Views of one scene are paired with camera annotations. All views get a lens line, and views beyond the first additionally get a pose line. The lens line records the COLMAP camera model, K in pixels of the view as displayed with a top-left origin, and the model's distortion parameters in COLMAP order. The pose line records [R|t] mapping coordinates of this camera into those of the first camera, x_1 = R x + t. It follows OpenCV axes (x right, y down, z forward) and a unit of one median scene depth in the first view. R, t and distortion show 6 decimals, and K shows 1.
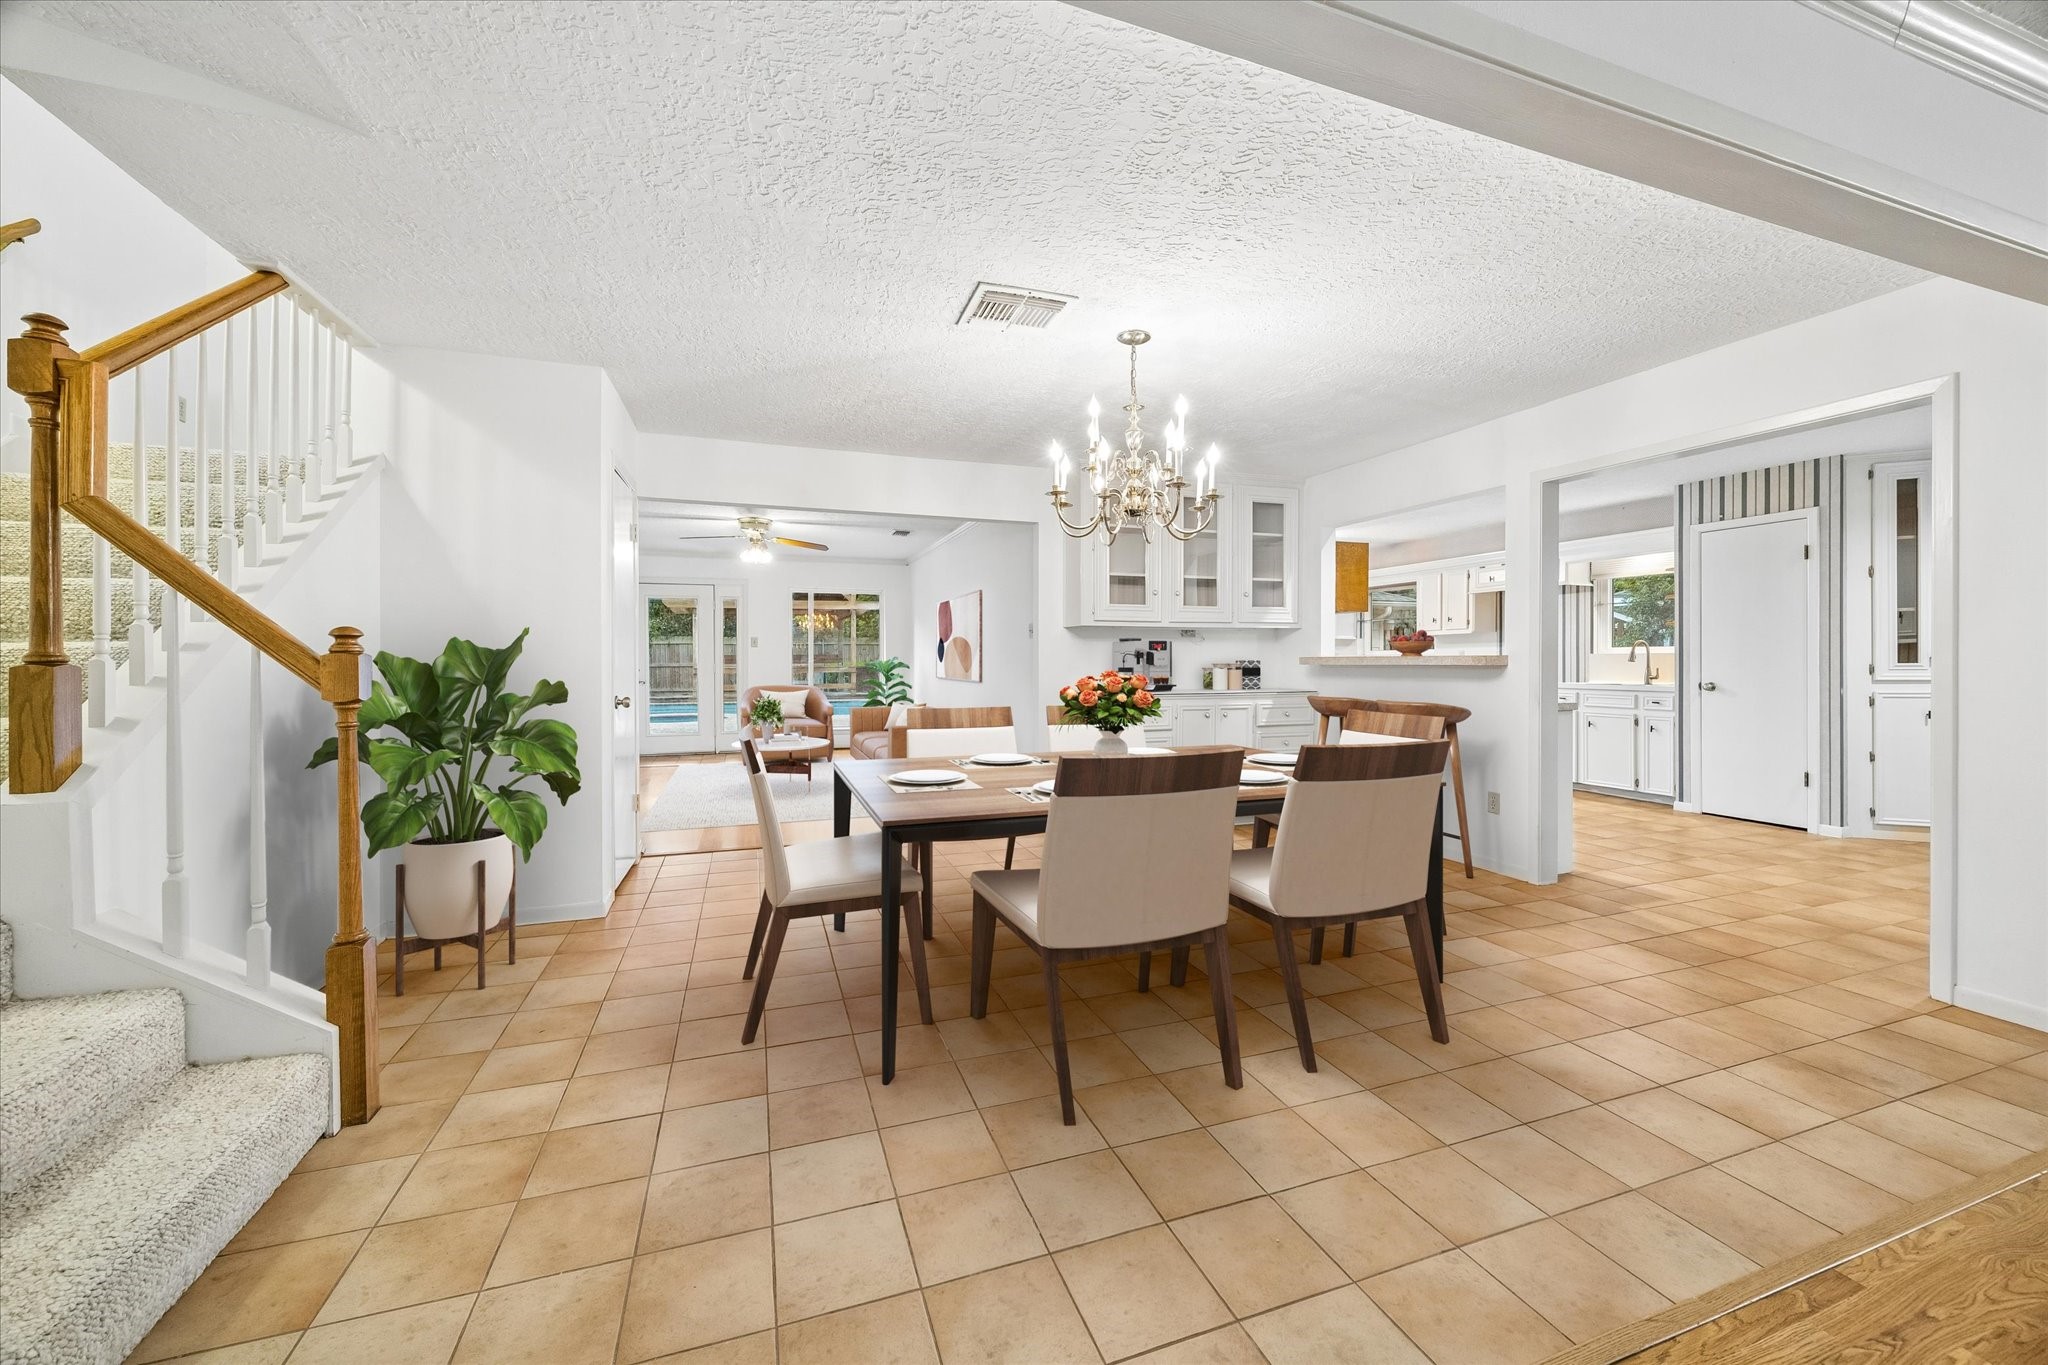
lens RADIAL K [[790.6, 0, 1032.4], [0, 790.6, 658.1], [0, 0, 1]] dist [0.001801, -0.000105]
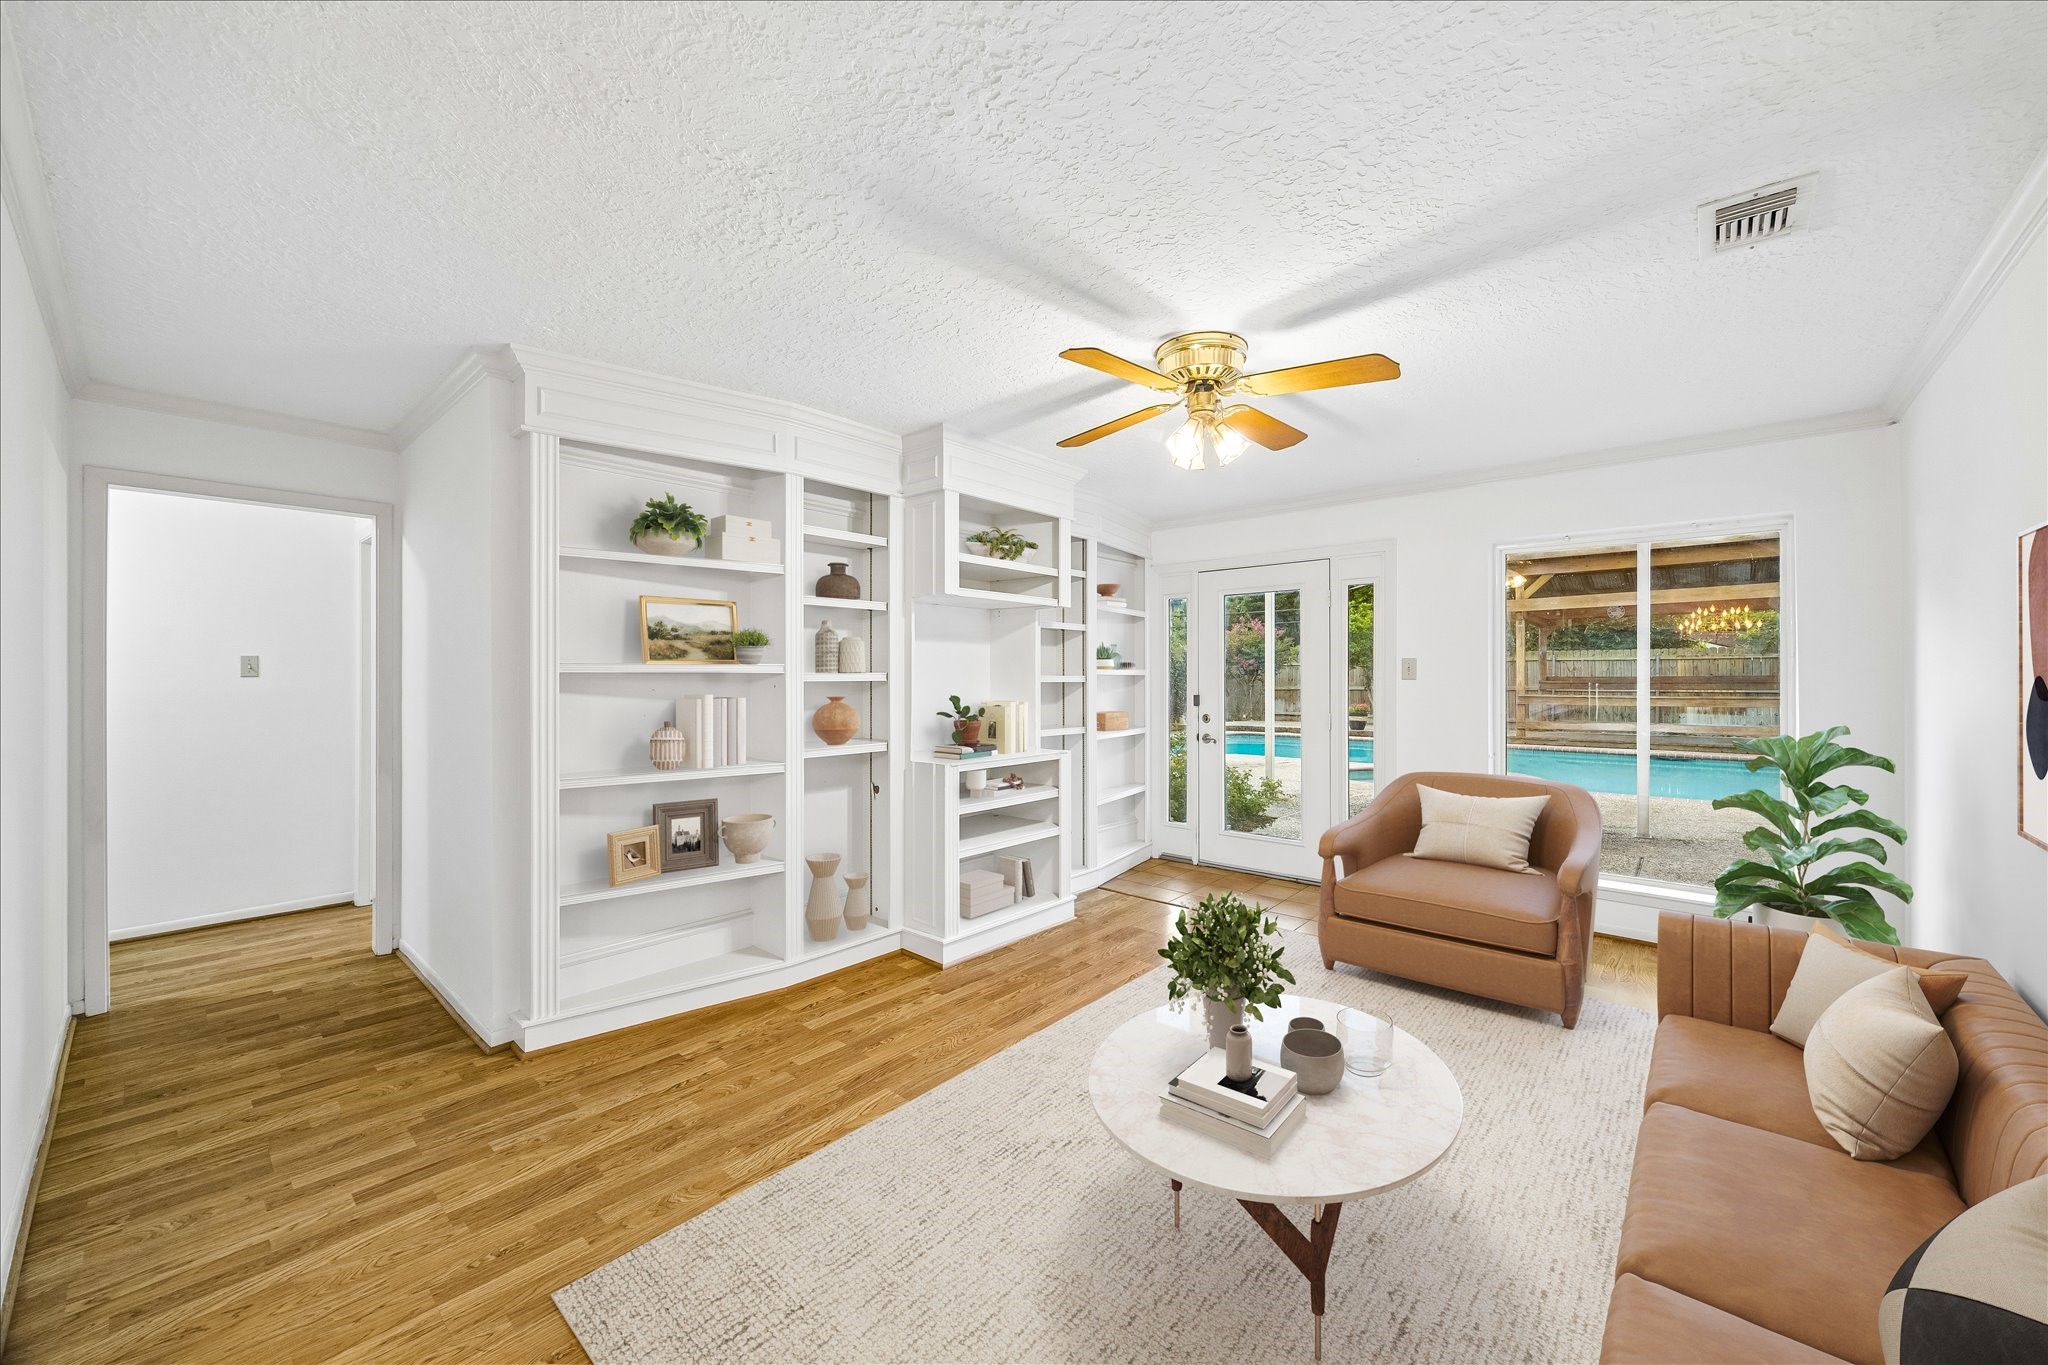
lens RADIAL K [[790.6, 0, 1032.4], [0, 790.6, 658.1], [0, 0, 1]] dist [0.001801, -0.000105]
pose [[0.473635, -0.006843, -0.880695, -0.056034], [0.000363, 0.999971, -0.007575, -0.024723], [0.880721, 0.003268, 0.473624, 0.596738]]
